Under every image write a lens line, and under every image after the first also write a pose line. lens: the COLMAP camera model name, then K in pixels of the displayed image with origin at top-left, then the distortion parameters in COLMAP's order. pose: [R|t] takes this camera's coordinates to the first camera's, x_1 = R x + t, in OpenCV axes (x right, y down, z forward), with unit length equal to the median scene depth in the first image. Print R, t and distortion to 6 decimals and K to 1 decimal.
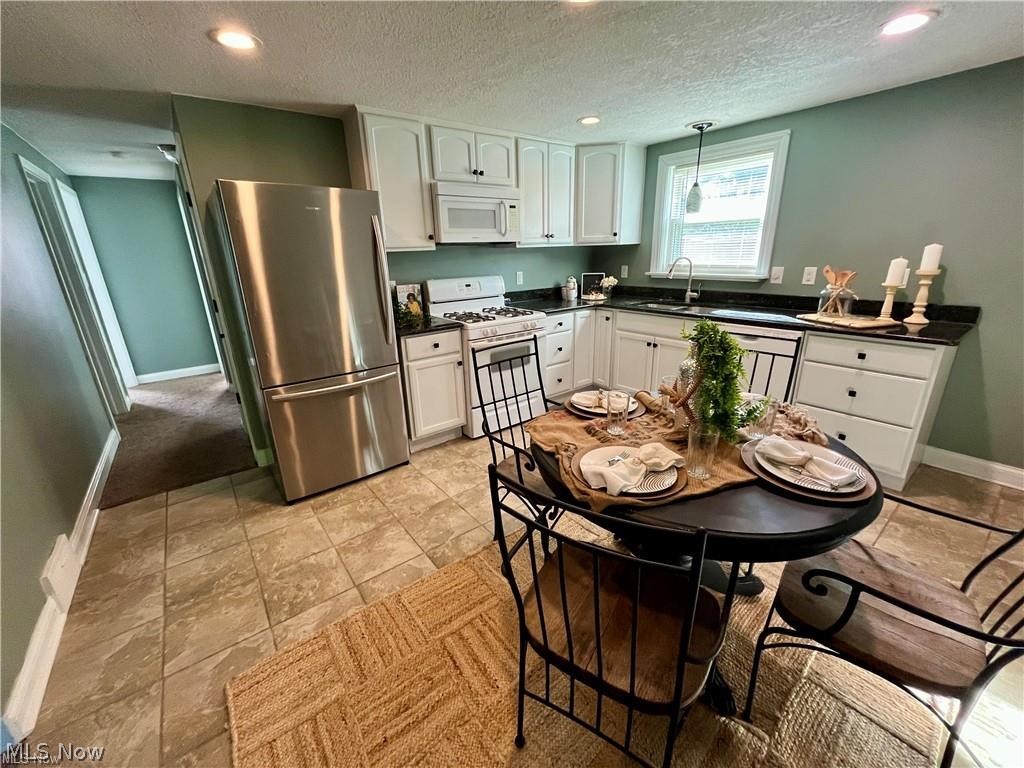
lens RADIAL K [[412.1, 0, 509.5], [0, 412.1, 386.5], [0, 0, 1]] dist [-0.004837, -0.000337]
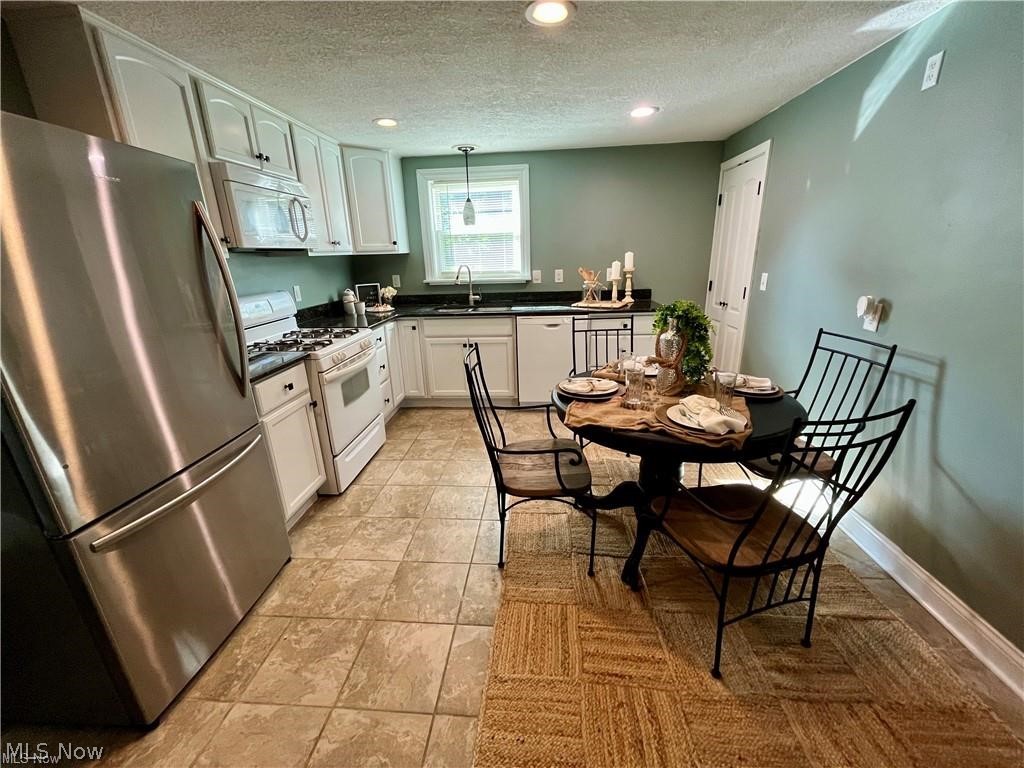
lens RADIAL K [[412.1, 0, 509.5], [0, 412.1, 386.5], [0, 0, 1]] dist [-0.004837, -0.000337]
pose [[0.675263, -0.221727, 0.703461, -0.411051], [0.243998, 0.967200, 0.070639, -0.054267], [-0.696049, 0.123943, 0.707215, 0.204310]]
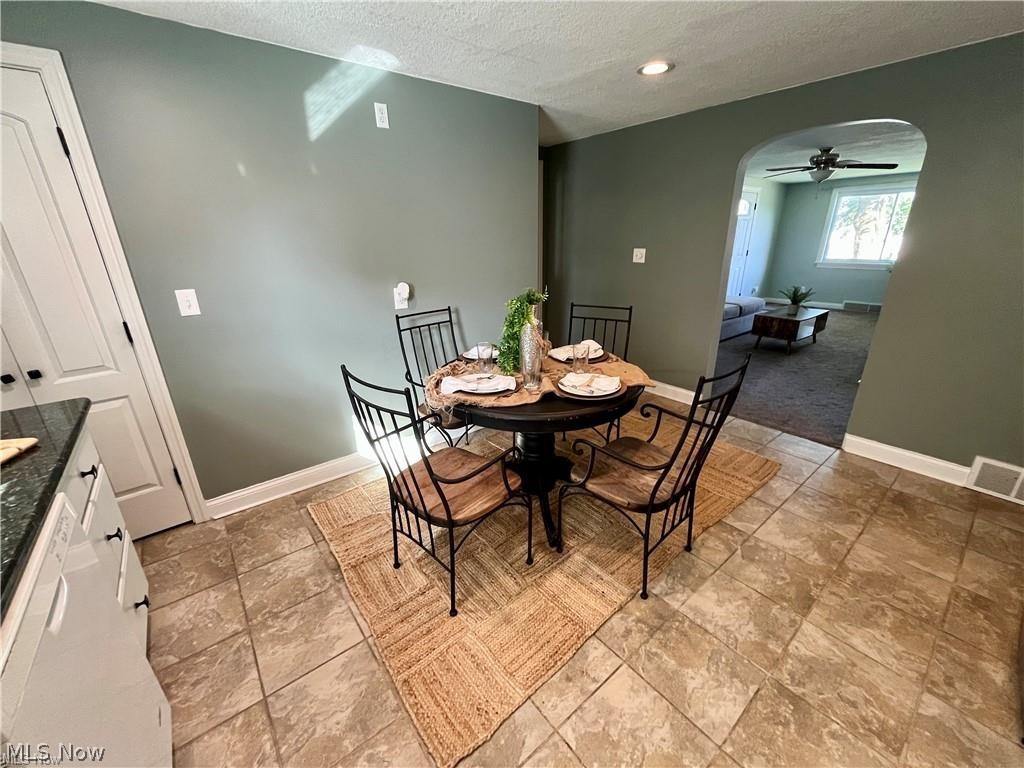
lens RADIAL K [[410.5, 0, 512.0], [0, 410.5, 384.0], [0, 0, 1]] dist [-0.001975, -0.000115]
pose [[-0.998892, 0.046922, -0.003725, 0.250098], [0.034443, 0.782566, 0.621614, -0.364880], [0.032083, 0.620797, -0.783315, 1.054776]]
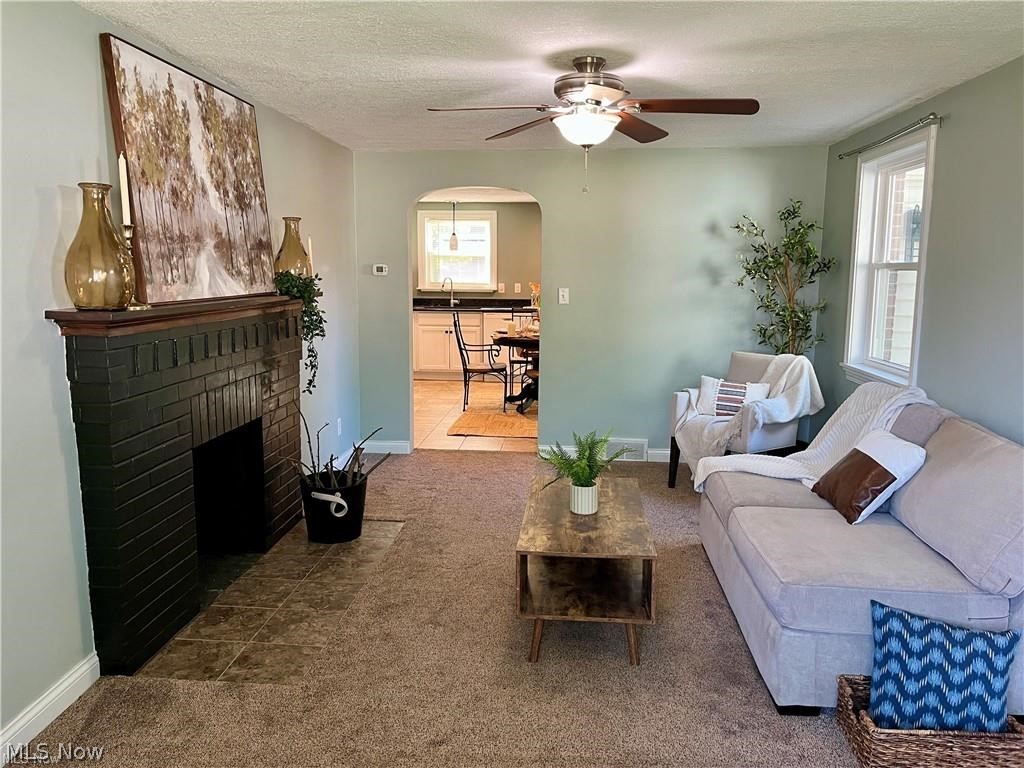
lens RADIAL K [[778.7, 0, 505.7], [0, 778.7, 381.1], [0, 0, 1]] dist [0.049051, -0.067209]
pose [[0.677977, -0.074711, 0.731277, -1.861830], [0.209102, 0.973325, -0.094421, 0.446051], [-0.704715, 0.216927, 0.675514, -1.203559]]
